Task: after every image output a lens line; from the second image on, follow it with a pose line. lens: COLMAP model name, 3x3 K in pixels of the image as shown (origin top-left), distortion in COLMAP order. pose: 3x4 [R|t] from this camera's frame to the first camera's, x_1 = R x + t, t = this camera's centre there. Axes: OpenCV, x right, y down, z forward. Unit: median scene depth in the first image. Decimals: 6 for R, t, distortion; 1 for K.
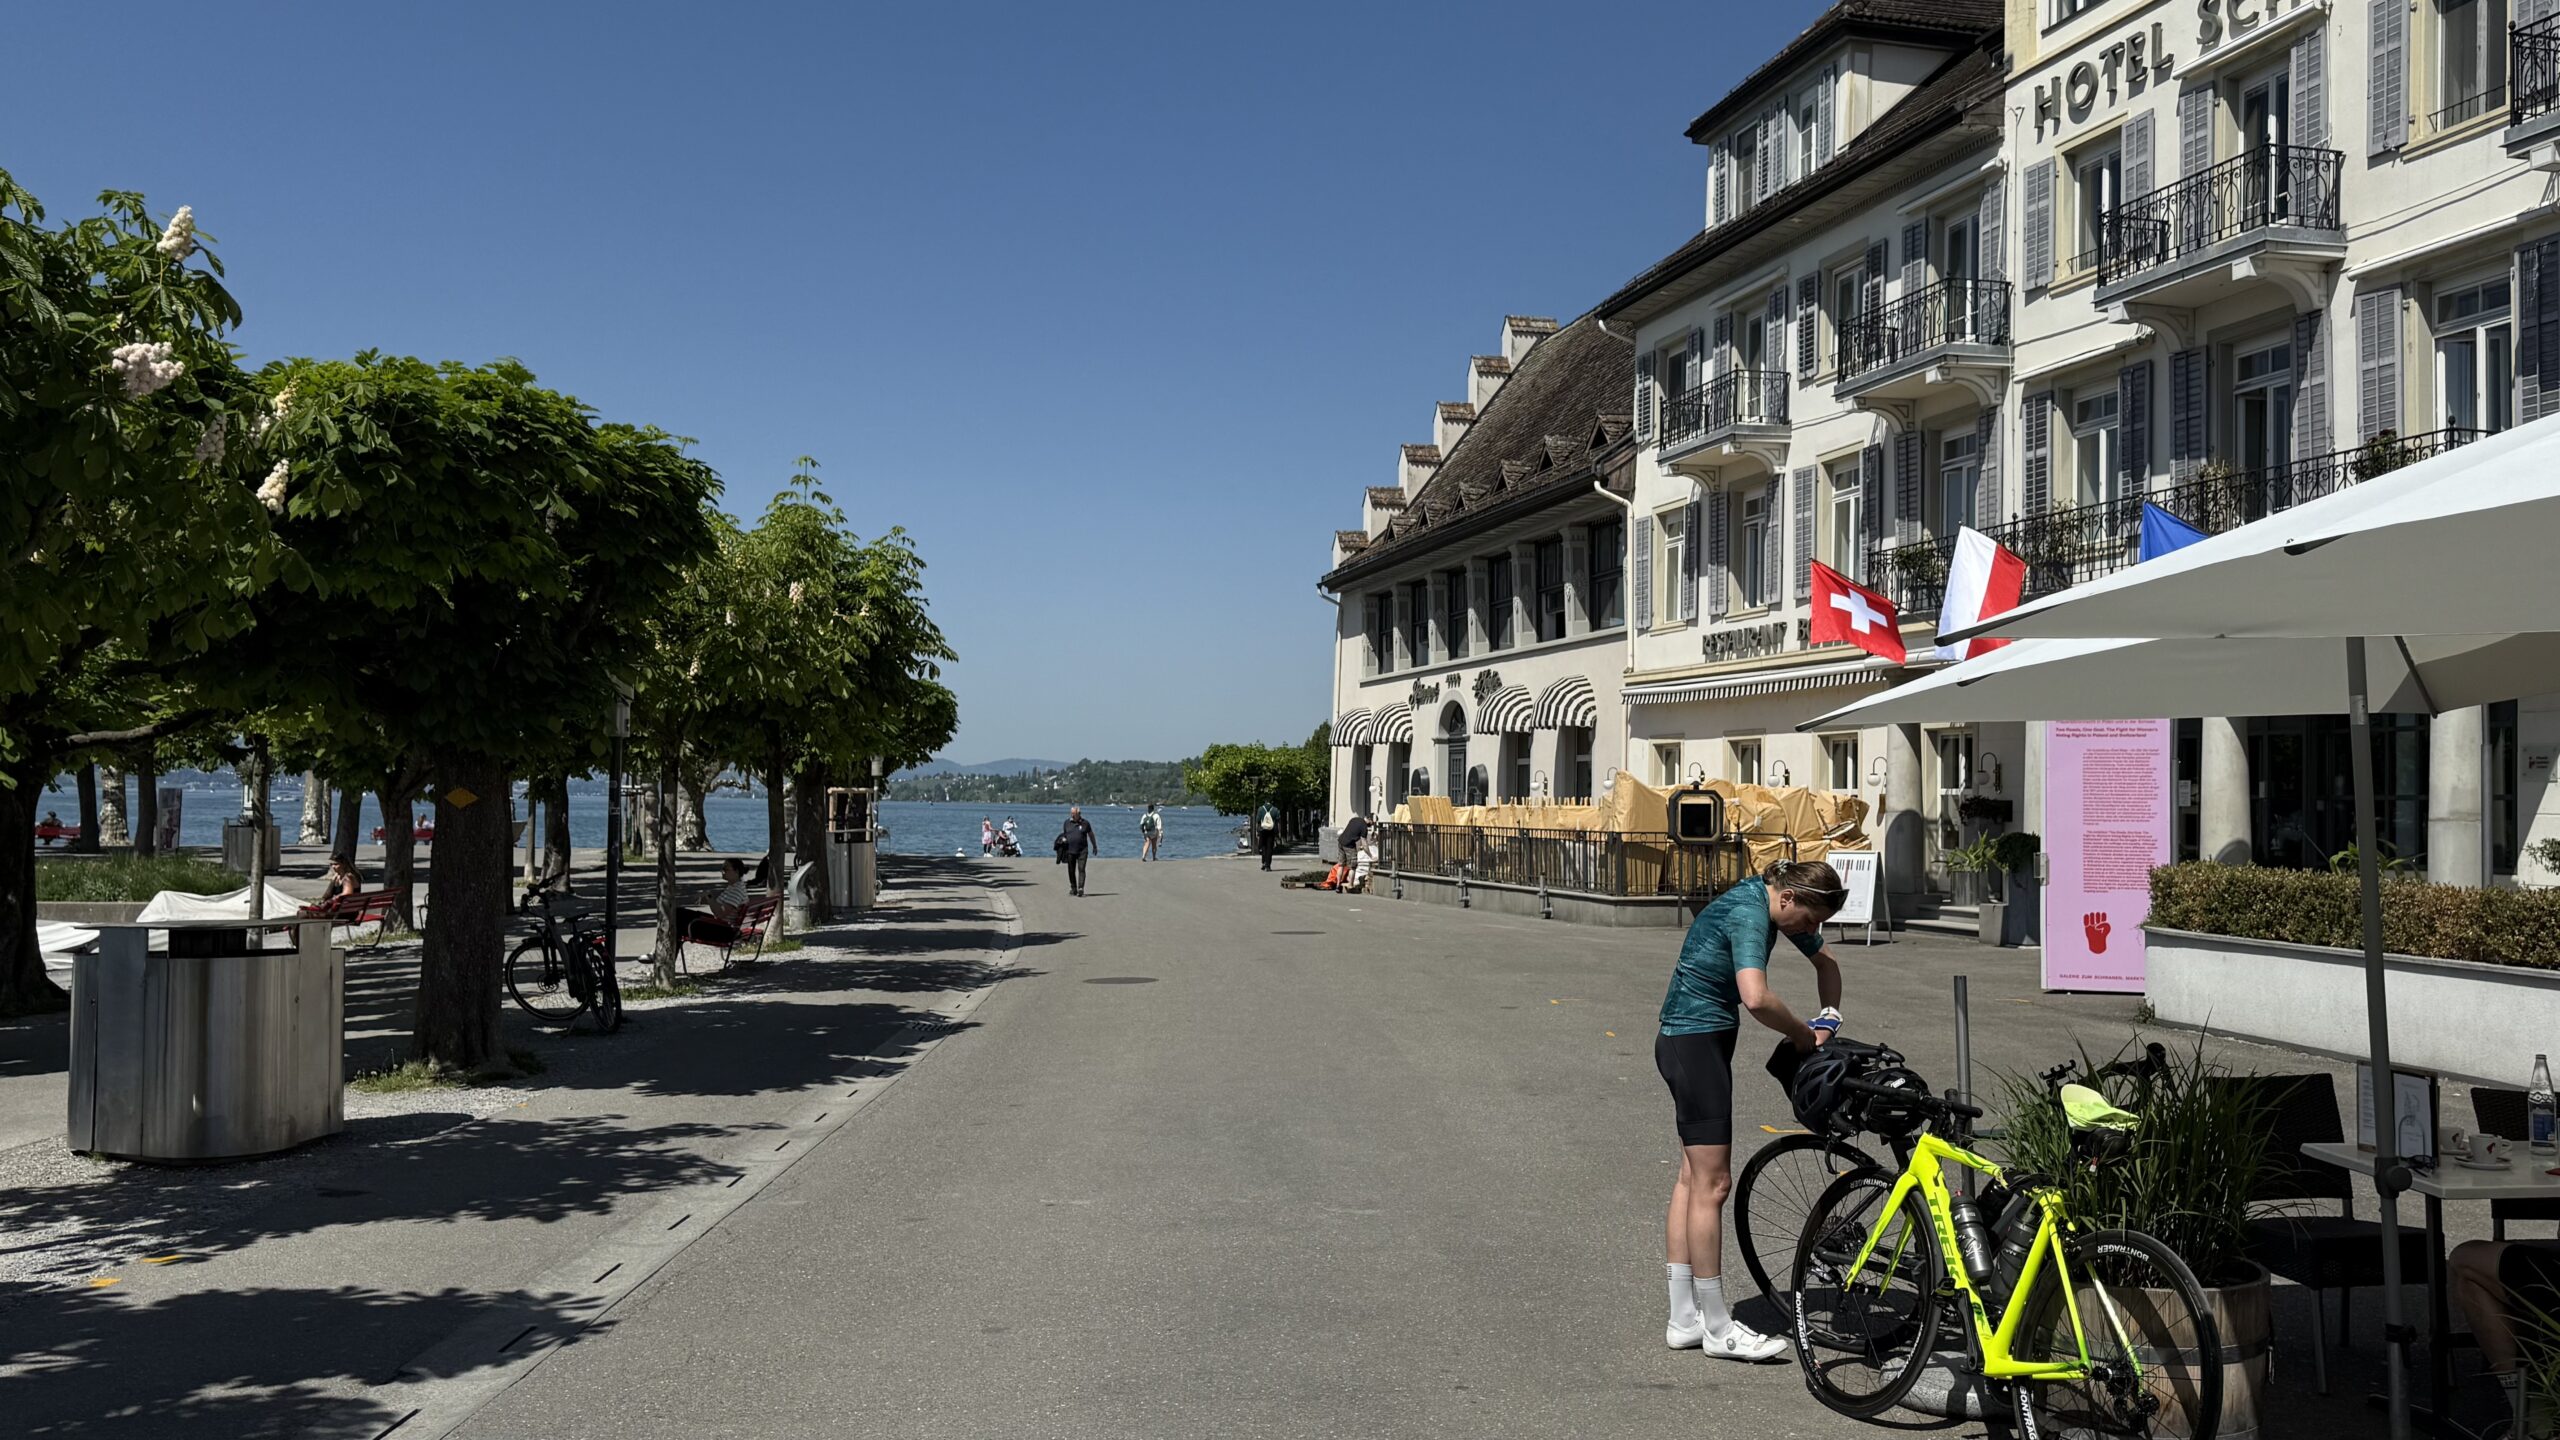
lens RADIAL K [[2264.4, 0, 1280.0], [0, 2264.4, 726.0], [0, 0, 1]] dist [0.000265, -0.008145]
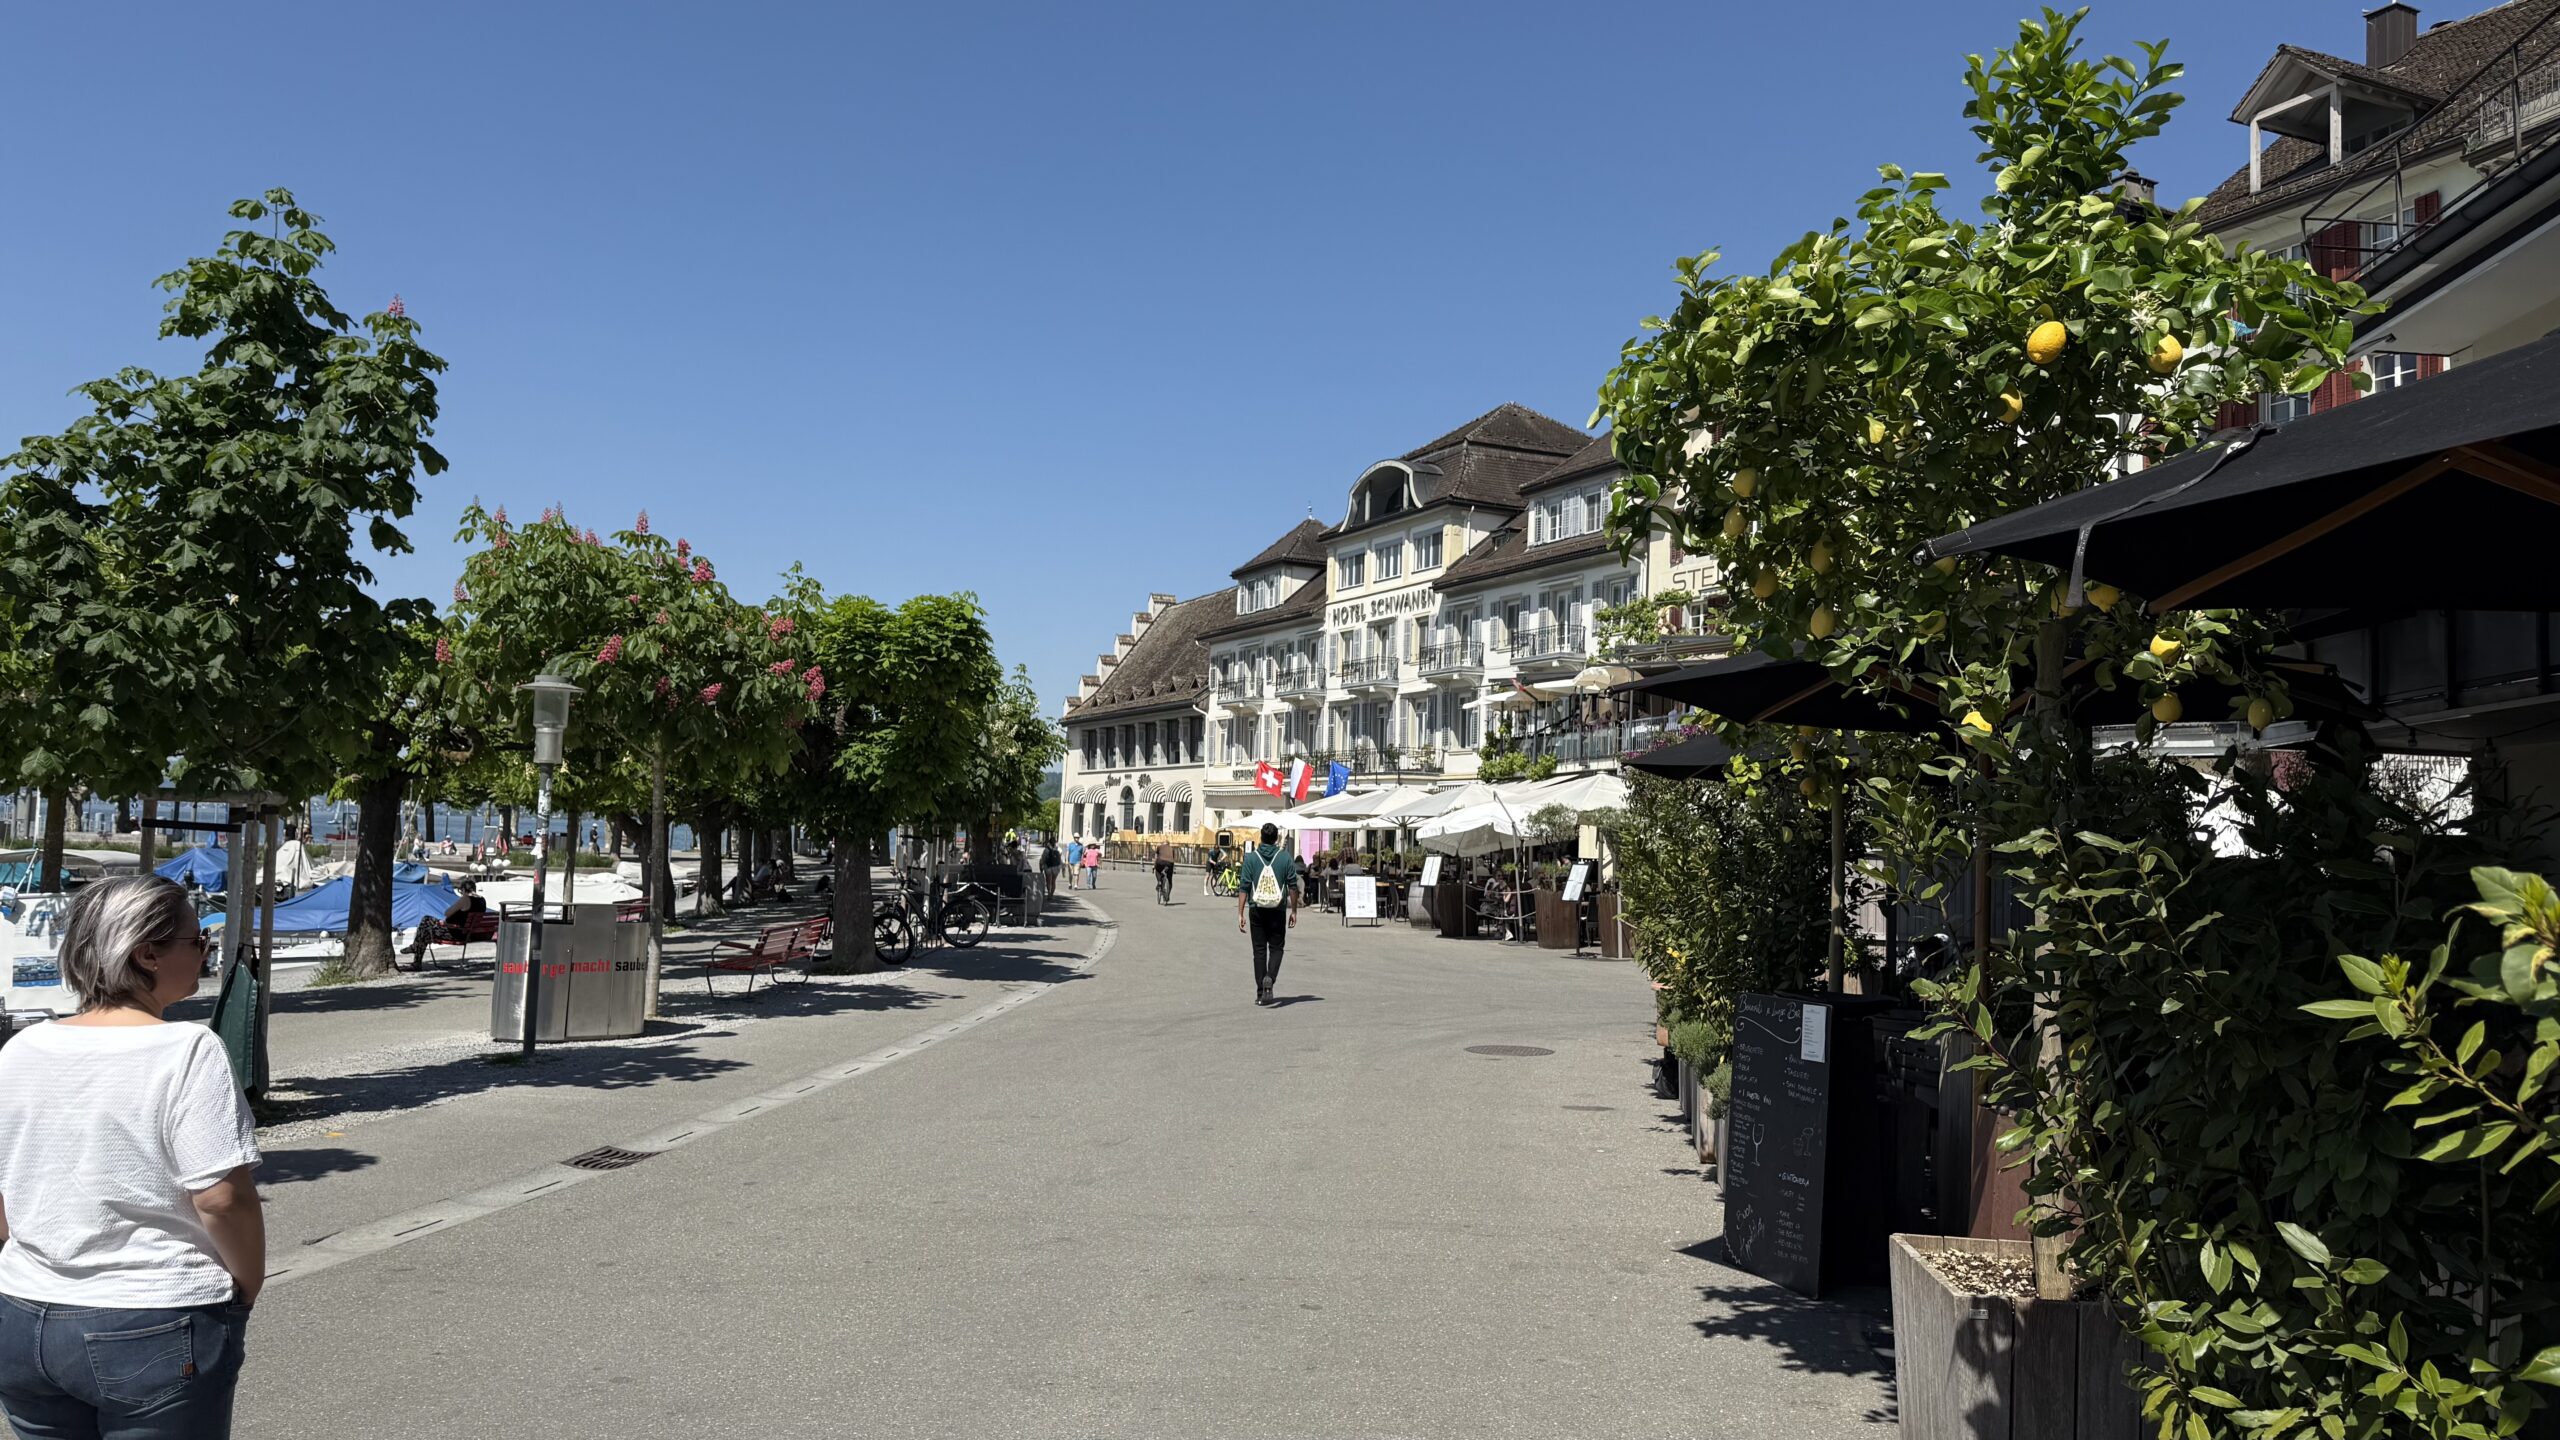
lens RADIAL K [[1785.8, 0, 1279.4], [0, 1785.8, 719.7], [0, 0, 1]] dist [-0.004949, -0.000711]
pose [[0.982064, 0.021723, 0.187290, -0.132391], [-0.016806, 0.999472, -0.027798, -0.037033], [-0.187795, 0.024151, 0.981911, -0.927713]]
